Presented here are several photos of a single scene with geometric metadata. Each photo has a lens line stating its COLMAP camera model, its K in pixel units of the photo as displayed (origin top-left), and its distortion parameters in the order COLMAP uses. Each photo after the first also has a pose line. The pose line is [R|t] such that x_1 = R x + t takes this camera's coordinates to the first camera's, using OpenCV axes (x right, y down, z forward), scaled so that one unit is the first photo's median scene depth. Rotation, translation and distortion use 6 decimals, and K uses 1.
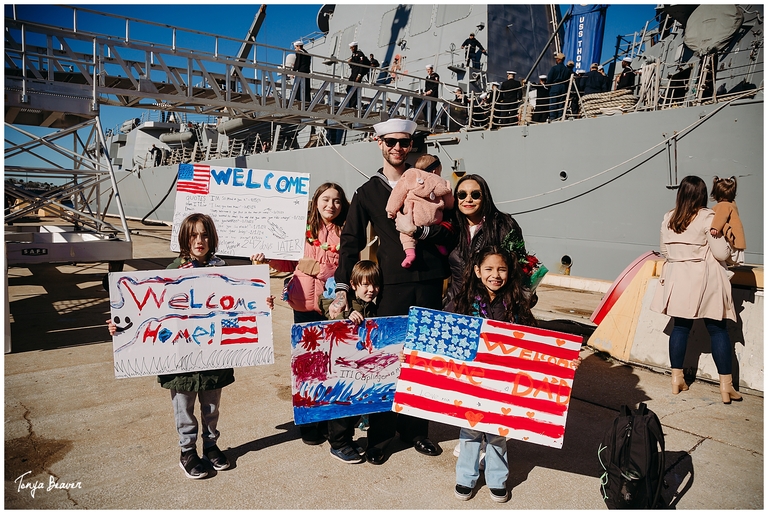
lens RADIAL K [[527.6, 0, 384.0], [0, 527.6, 257.0], [0, 0, 1]] dist [-0.125412, 0.077982]
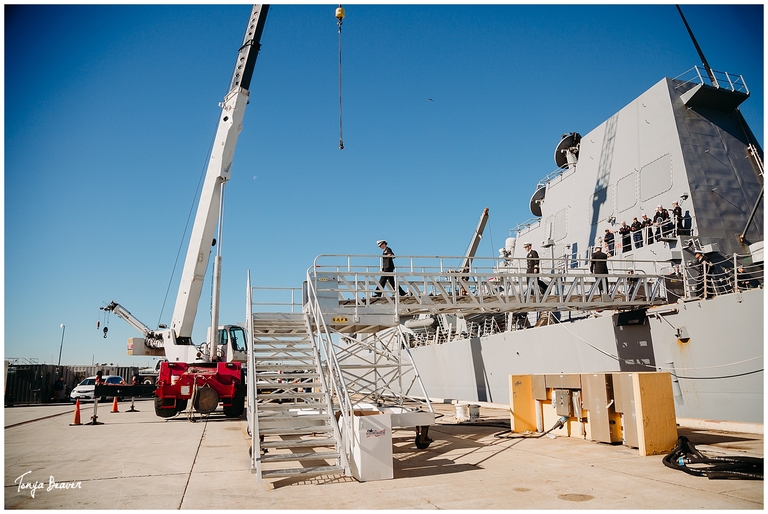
lens RADIAL K [[527.6, 0, 384.0], [0, 527.6, 257.0], [0, 0, 1]] dist [-0.125412, 0.077982]
pose [[0.914007, -0.141567, -0.380198, -0.002015], [0.014853, 0.948190, -0.317355, 0.007052], [0.405427, 0.284418, 0.868755, -0.247209]]
